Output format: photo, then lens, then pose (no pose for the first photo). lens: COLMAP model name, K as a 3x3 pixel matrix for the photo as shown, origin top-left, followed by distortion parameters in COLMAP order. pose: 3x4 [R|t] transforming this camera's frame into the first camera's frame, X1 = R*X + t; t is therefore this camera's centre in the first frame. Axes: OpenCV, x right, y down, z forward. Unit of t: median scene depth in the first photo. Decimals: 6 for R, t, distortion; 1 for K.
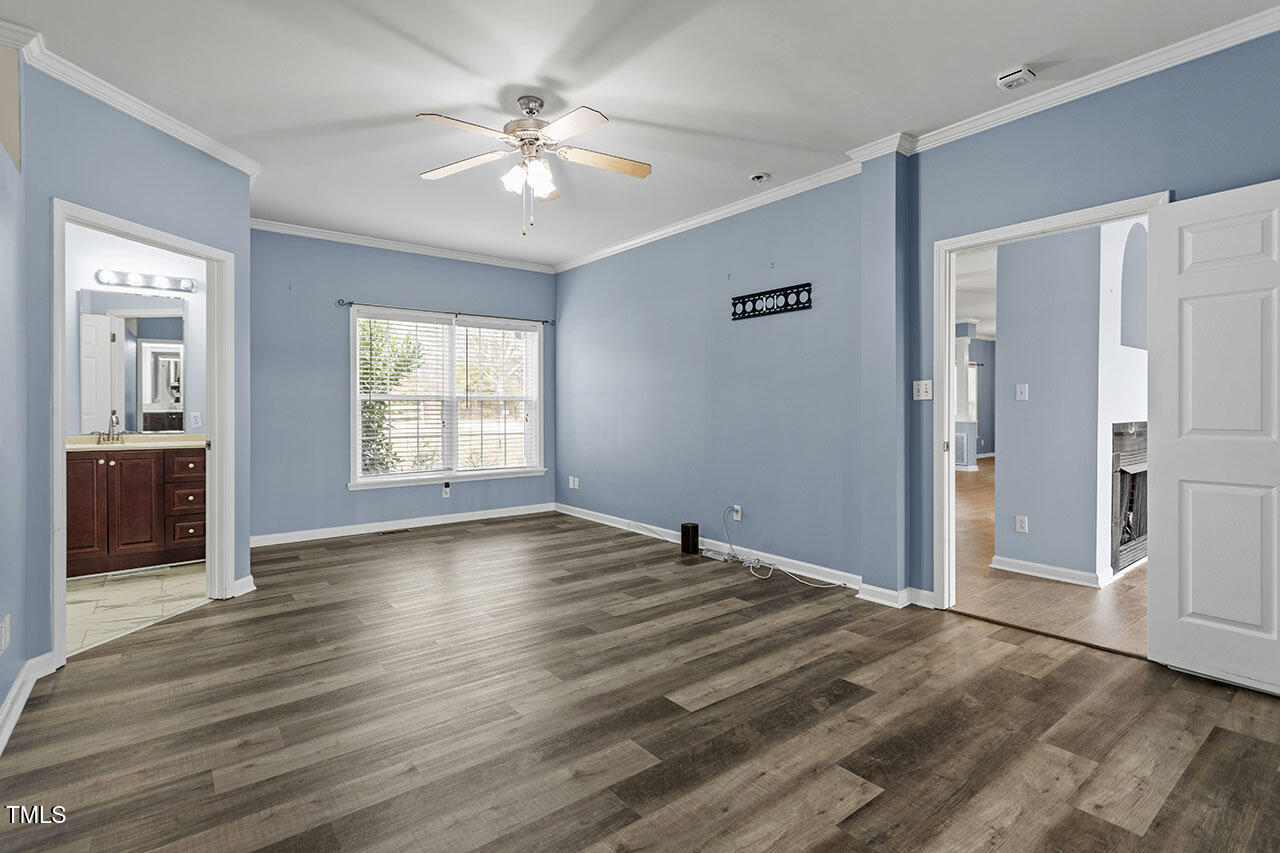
lens RADIAL K [[623.3, 0, 639.4], [0, 623.3, 421.3], [0, 0, 1]] dist [0.003102, 0.001899]
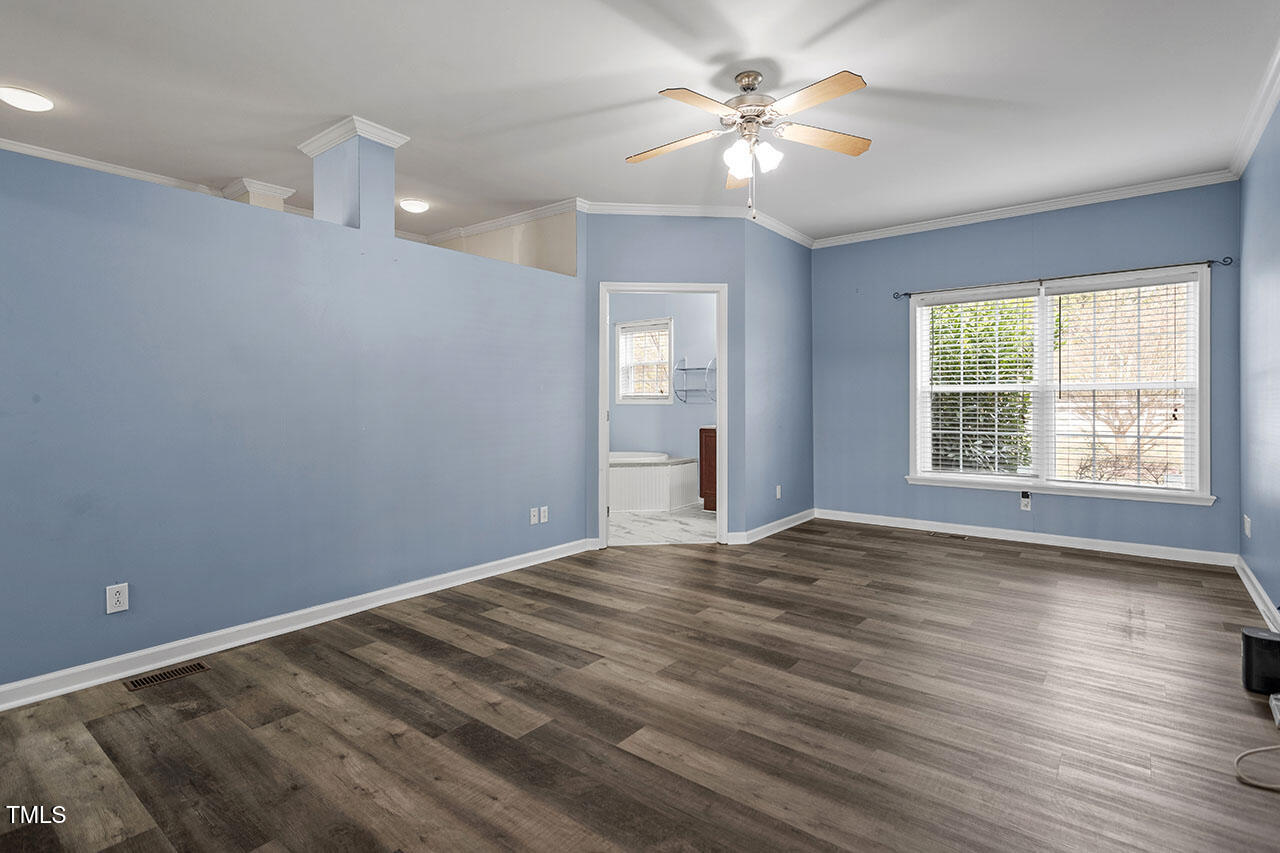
lens RADIAL K [[623.3, 0, 636.3], [0, 623.3, 420.7], [0, 0, 1]] dist [0.003102, 0.001899]
pose [[0.221300, 0.033218, -0.974640, 0.591861], [-0.017145, 0.999398, 0.030169, -0.016570], [0.975055, 0.010034, 0.221737, 0.517477]]
